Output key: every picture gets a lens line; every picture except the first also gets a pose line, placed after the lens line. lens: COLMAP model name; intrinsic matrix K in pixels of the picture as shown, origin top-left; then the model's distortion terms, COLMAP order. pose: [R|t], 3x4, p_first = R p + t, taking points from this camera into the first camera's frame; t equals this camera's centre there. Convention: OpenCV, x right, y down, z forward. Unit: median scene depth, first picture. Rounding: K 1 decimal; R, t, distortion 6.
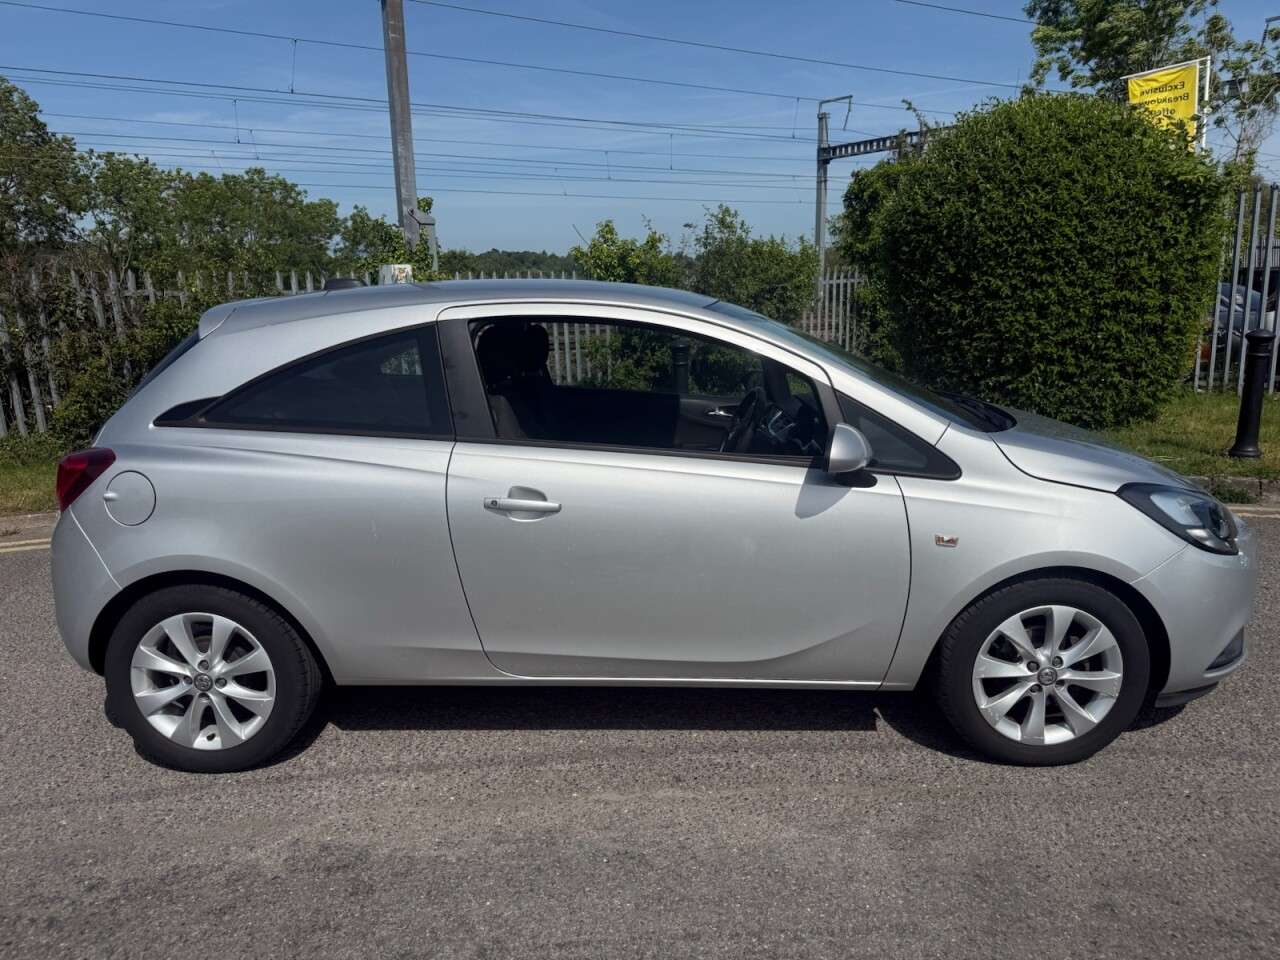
lens RADIAL K [[902.4, 0, 640.0], [0, 902.4, 480.0], [0, 0, 1]] dist [0.029059, -0.039068]
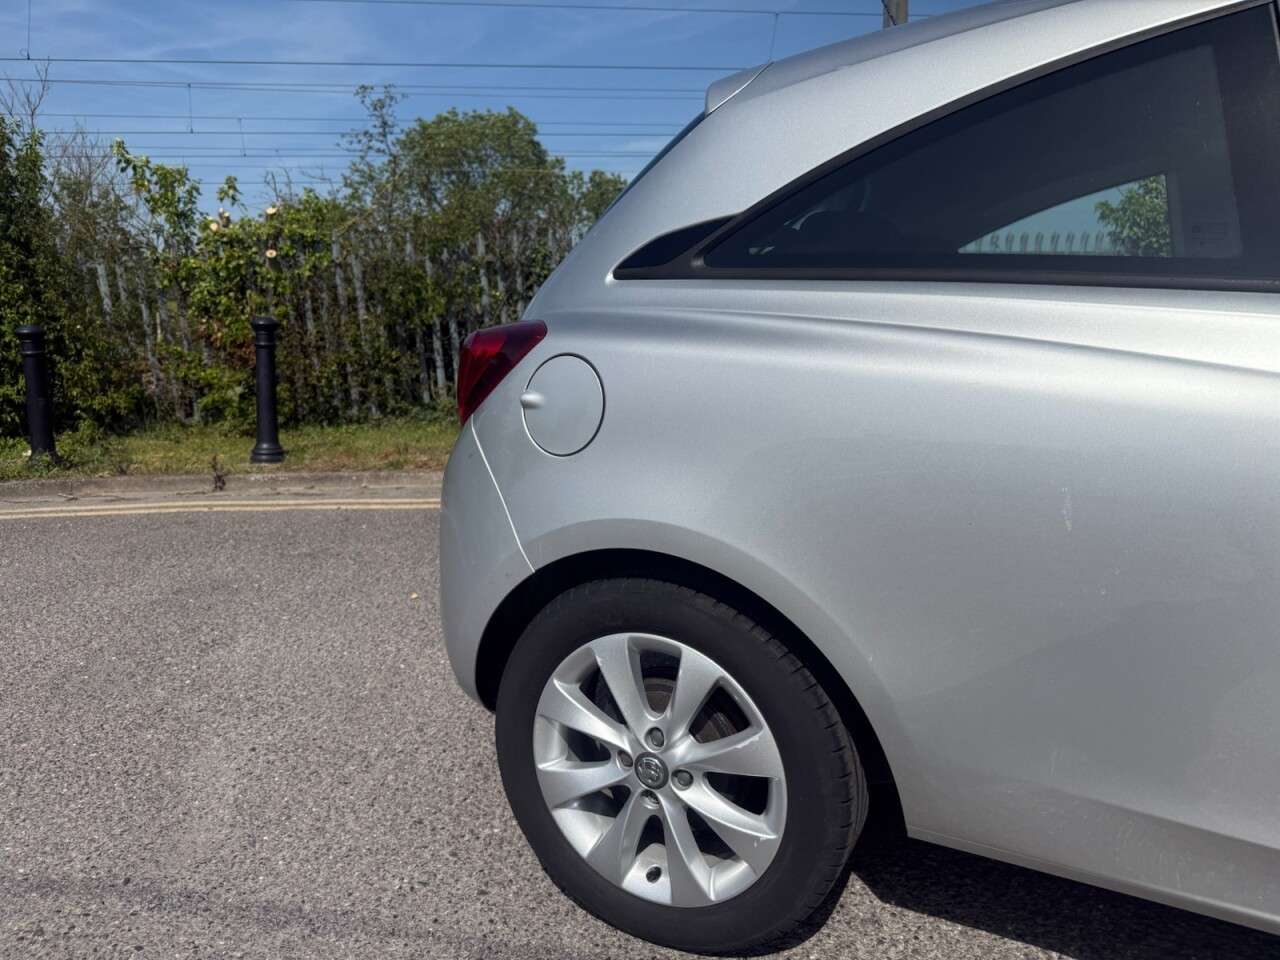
lens RADIAL K [[913.4, 0, 643.7], [0, 913.4, 465.6], [0, 0, 1]] dist [0.003374, -0.004172]
pose [[0.897872, 0.081500, -0.432648, -0.251235], [-0.094375, 0.995502, -0.008328, 0.050068], [0.430023, 0.048308, 0.901525, 0.476454]]
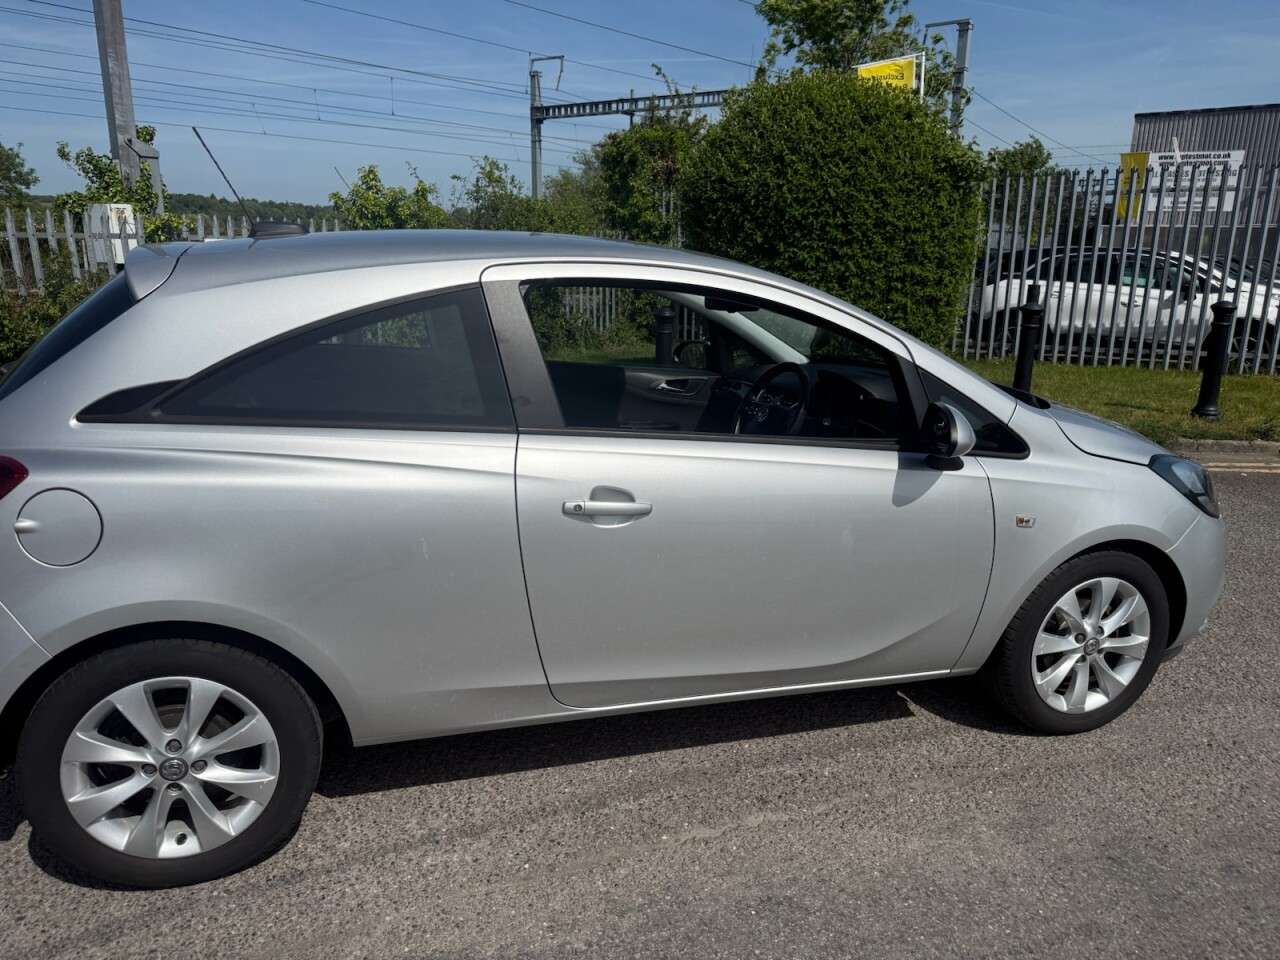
lens RADIAL K [[903.3, 0, 638.5], [0, 903.3, 481.3], [0, 0, 1]] dist [0.063494, -0.092564]
pose [[0.948454, -0.043992, 0.313848, -0.317020], [0.031076, 0.998456, 0.046042, -0.029969], [-0.315389, -0.033916, 0.948356, 0.171243]]
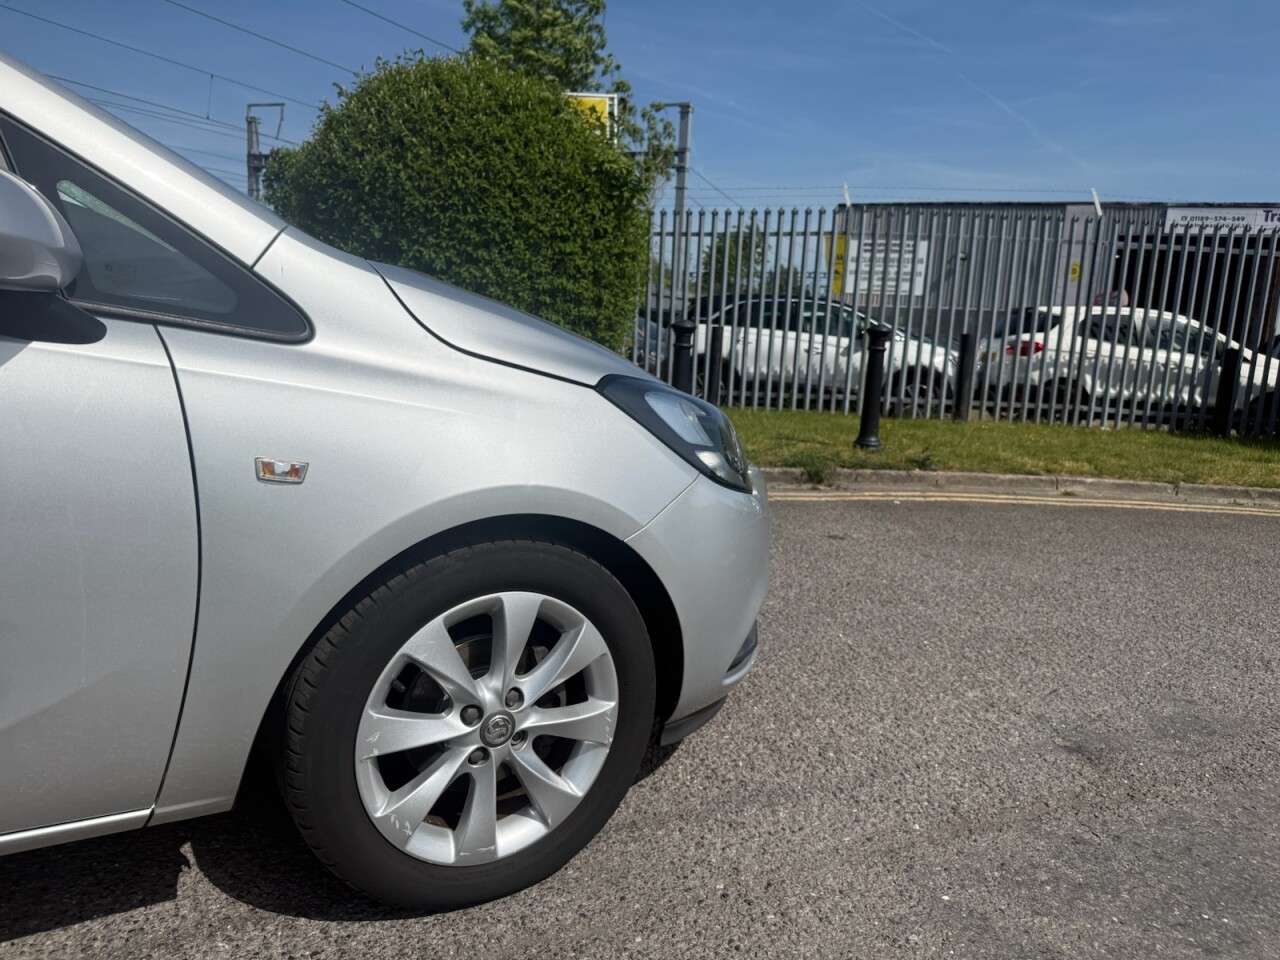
lens RADIAL K [[900.2, 0, 640.7], [0, 900.2, 485.0], [0, 0, 1]] dist [0.108257, -0.183452]
pose [[0.835252, -0.025383, 0.549282, 0.207562], [0.045042, 0.998735, -0.022339, 0.080445], [-0.548020, 0.043400, 0.835339, 0.453107]]
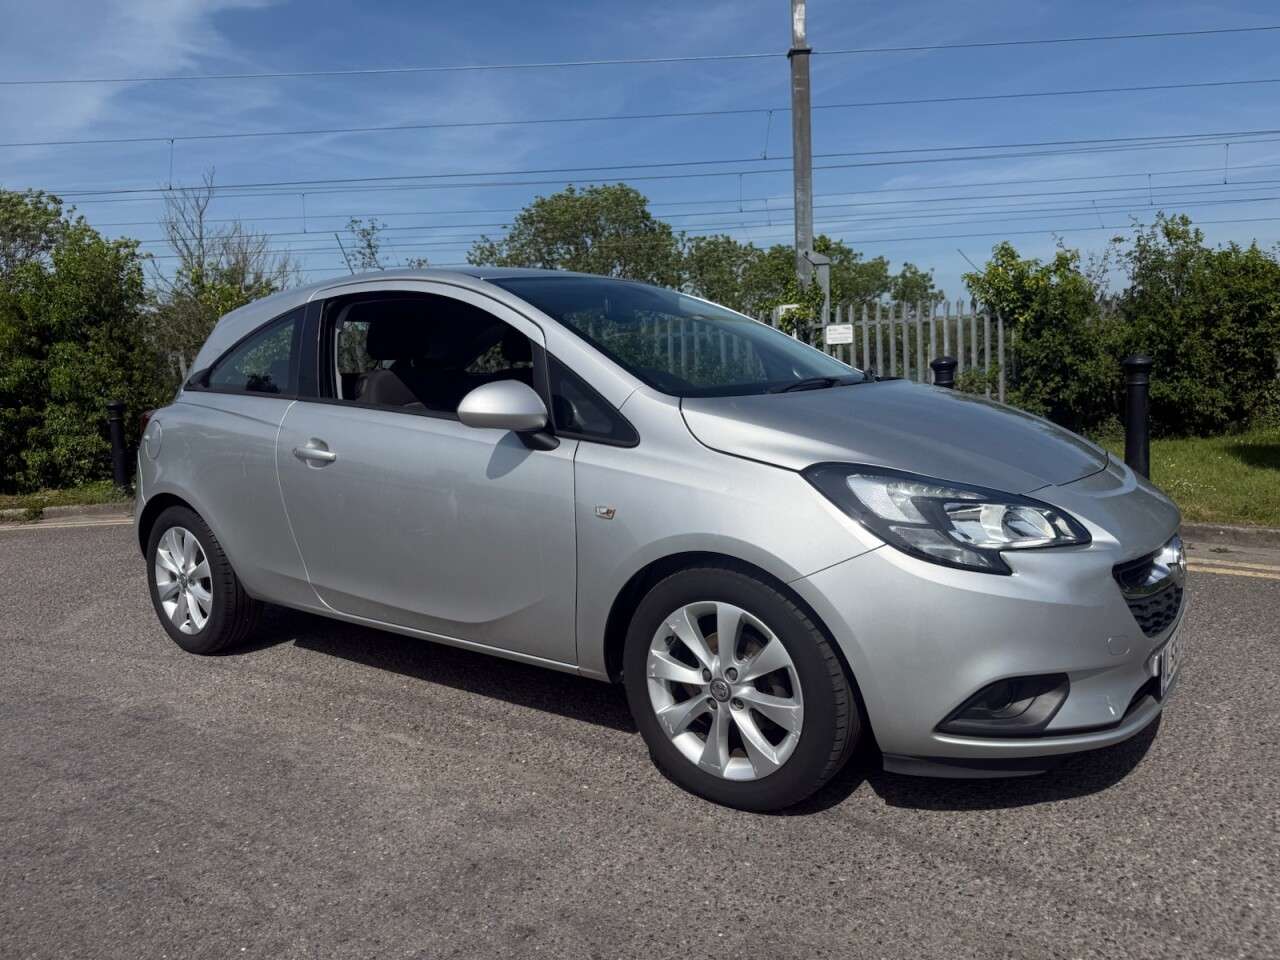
lens RADIAL K [[922.5, 0, 633.6], [0, 922.5, 427.7], [0, 0, 1]] dist [0.018808, -0.000081]
pose [[0.813406, 0.020473, -0.581336, 0.784945], [-0.090332, 0.991703, -0.091467, 0.057464], [0.574640, 0.126913, 0.808506, 0.218389]]
